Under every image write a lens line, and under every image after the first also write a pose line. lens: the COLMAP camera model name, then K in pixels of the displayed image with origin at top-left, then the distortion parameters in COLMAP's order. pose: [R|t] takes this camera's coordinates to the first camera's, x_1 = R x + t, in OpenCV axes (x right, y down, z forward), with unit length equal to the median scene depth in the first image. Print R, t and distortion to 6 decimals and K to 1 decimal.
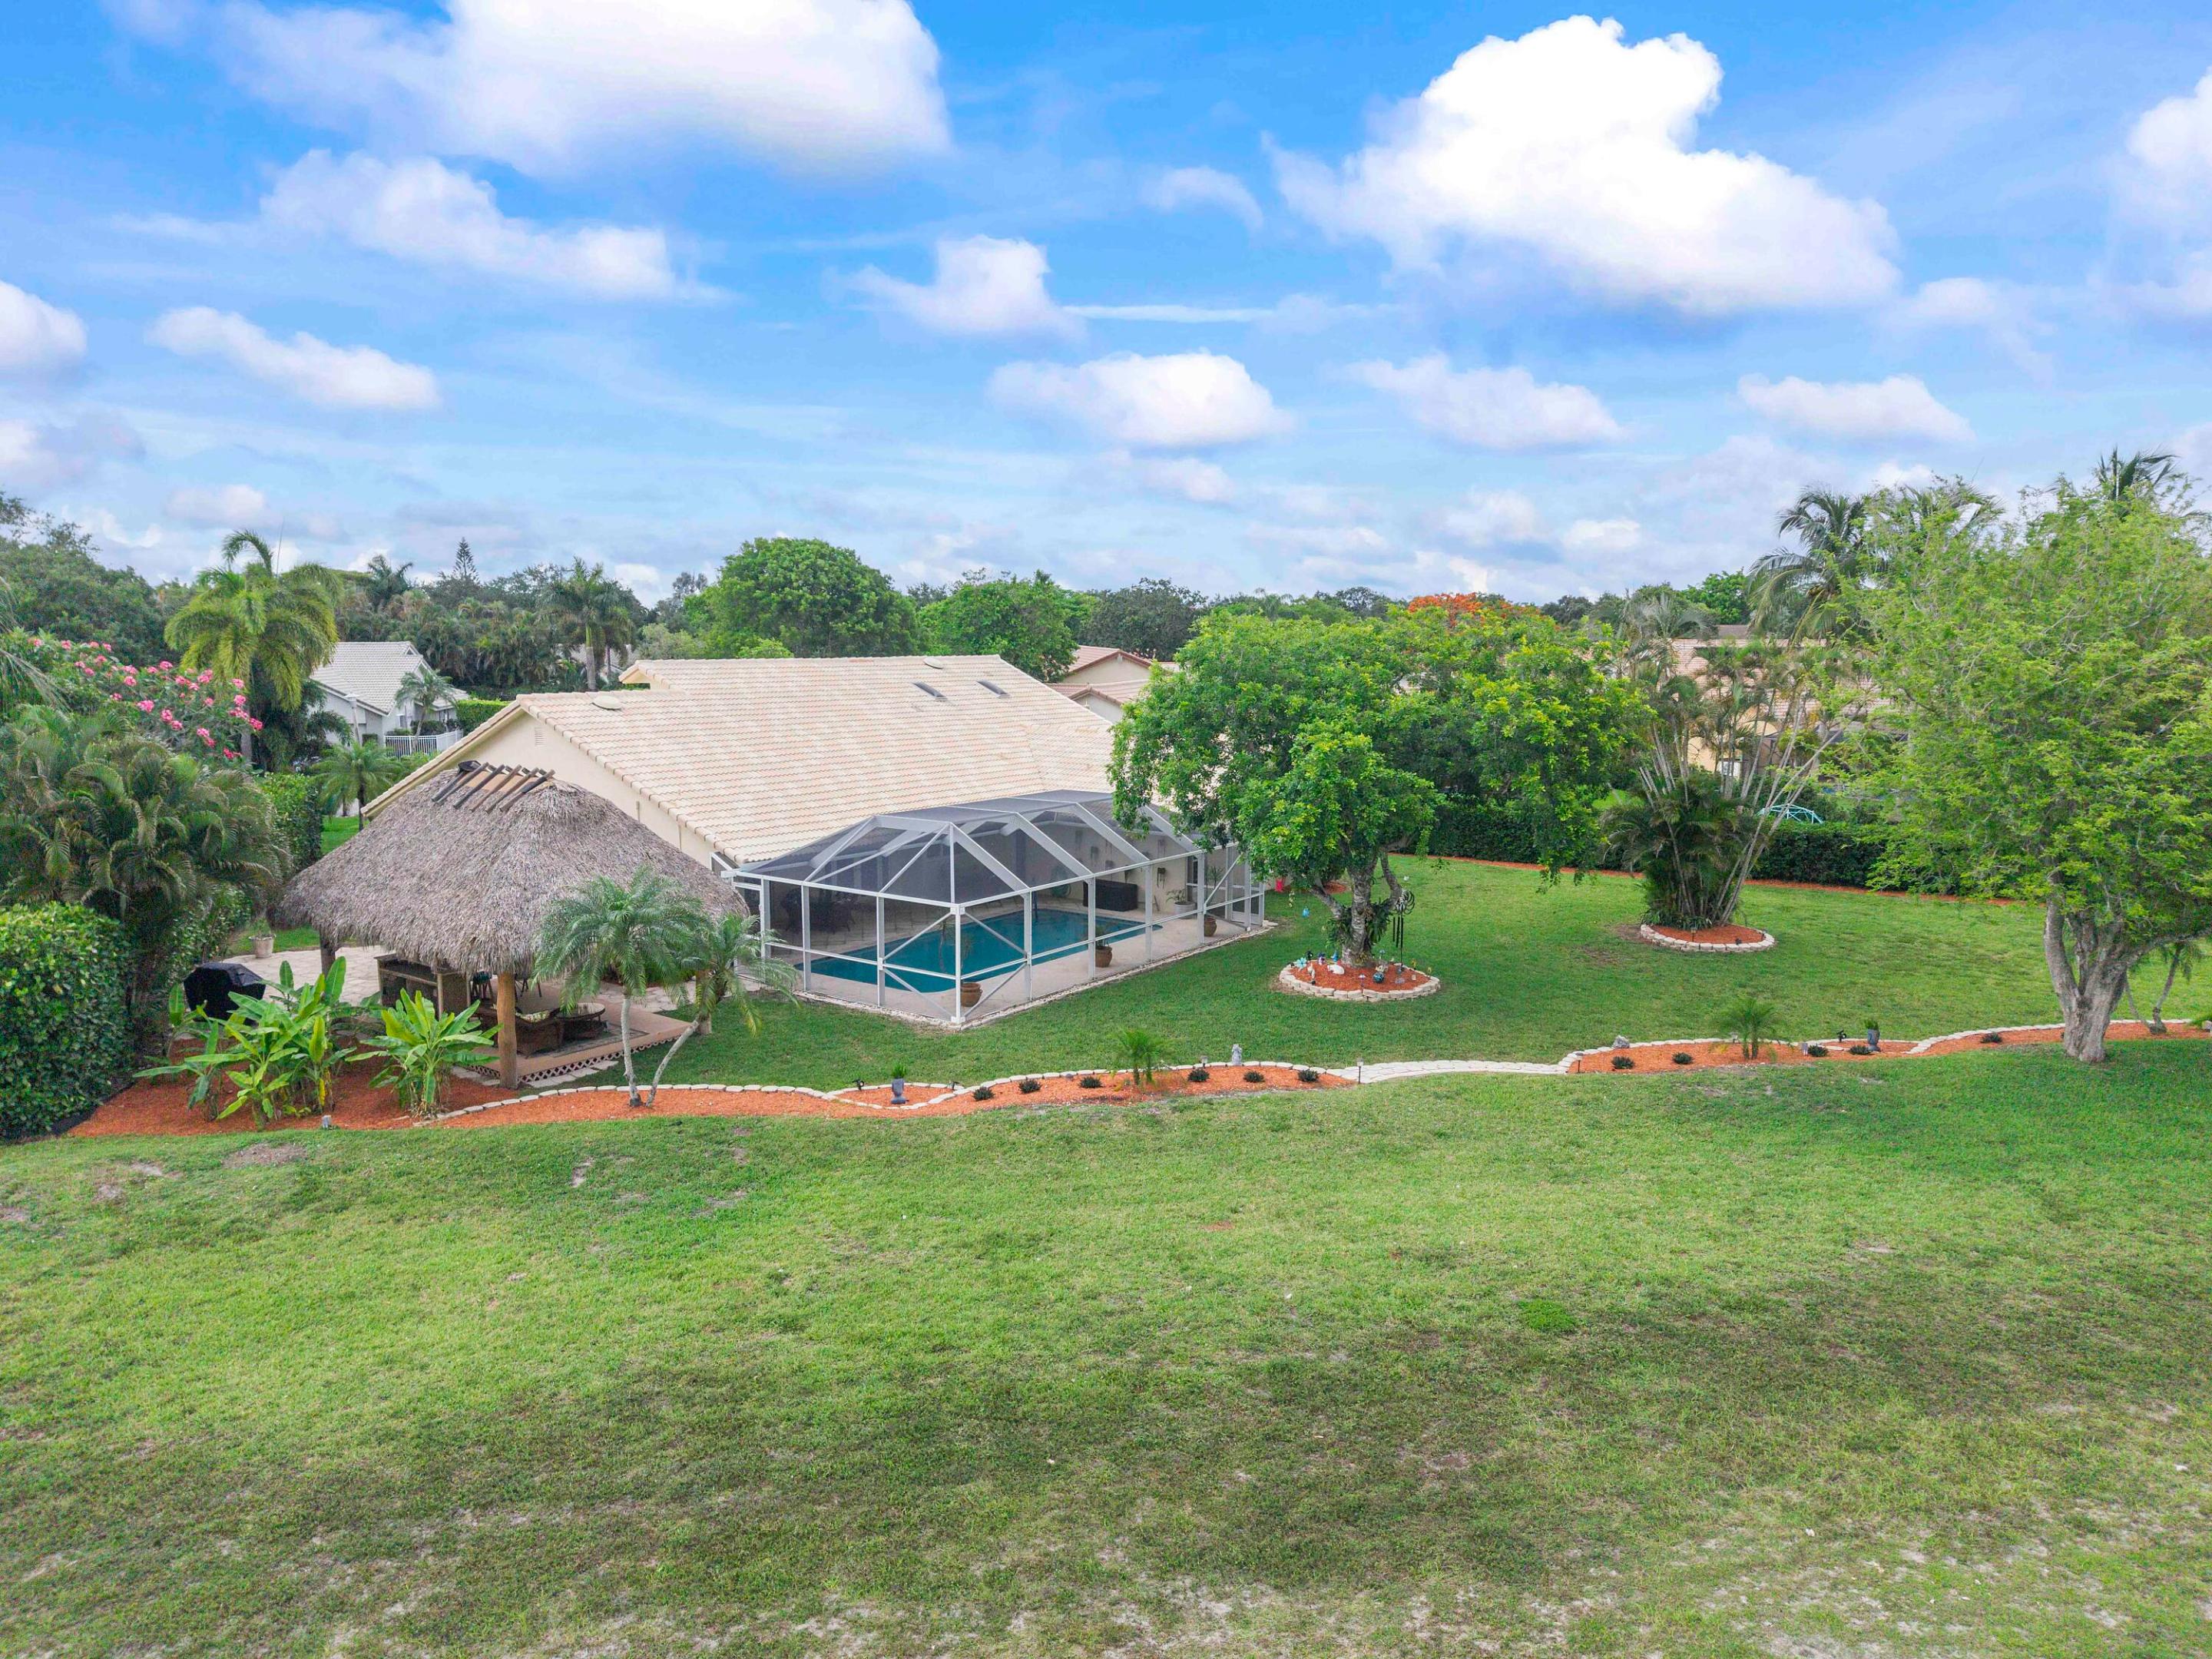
lens RADIAL K [[1557.2, 0, 1108.9], [0, 1557.2, 847.6], [0, 0, 1]] dist [0.037055, -0.050263]
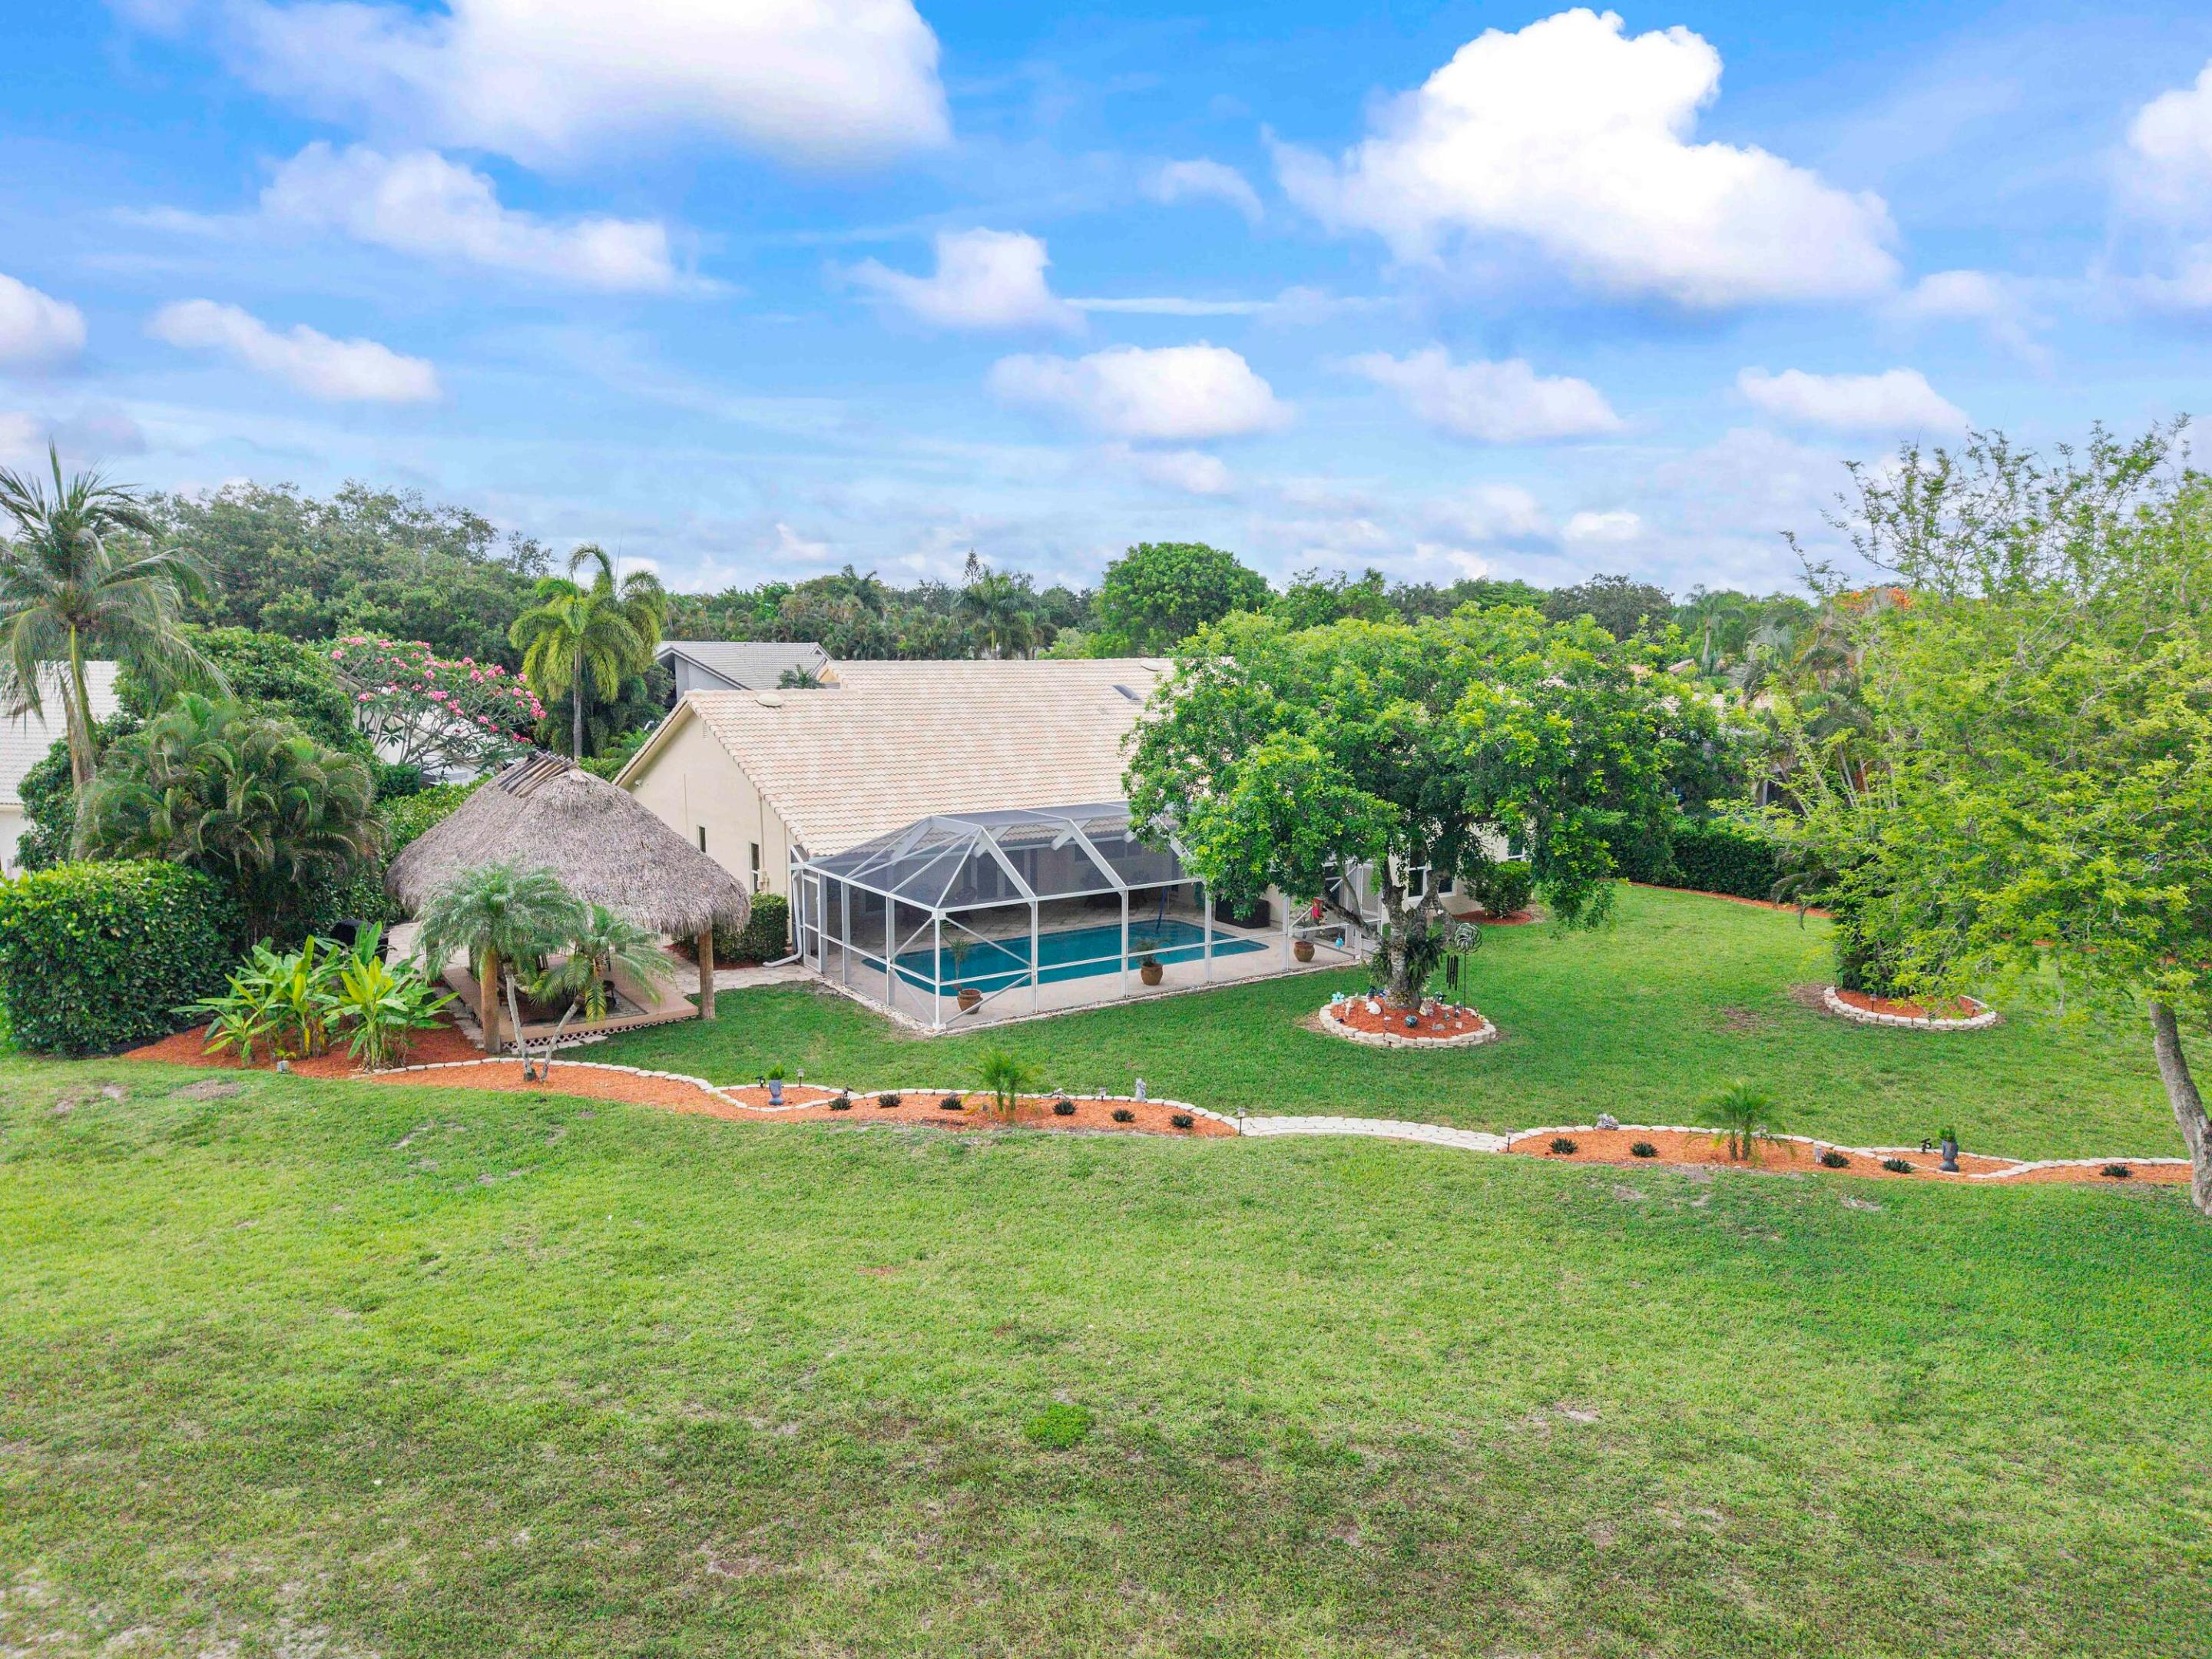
lens RADIAL K [[1537.4, 0, 1105.8], [0, 1537.4, 894.0], [0, 0, 1]] dist [0.014307, -0.002606]
pose [[0.939718, 0.059410, -0.336749, 0.313130], [-0.049778, 0.998068, 0.037175, -0.014307], [0.338307, -0.018171, 0.940860, 0.116814]]
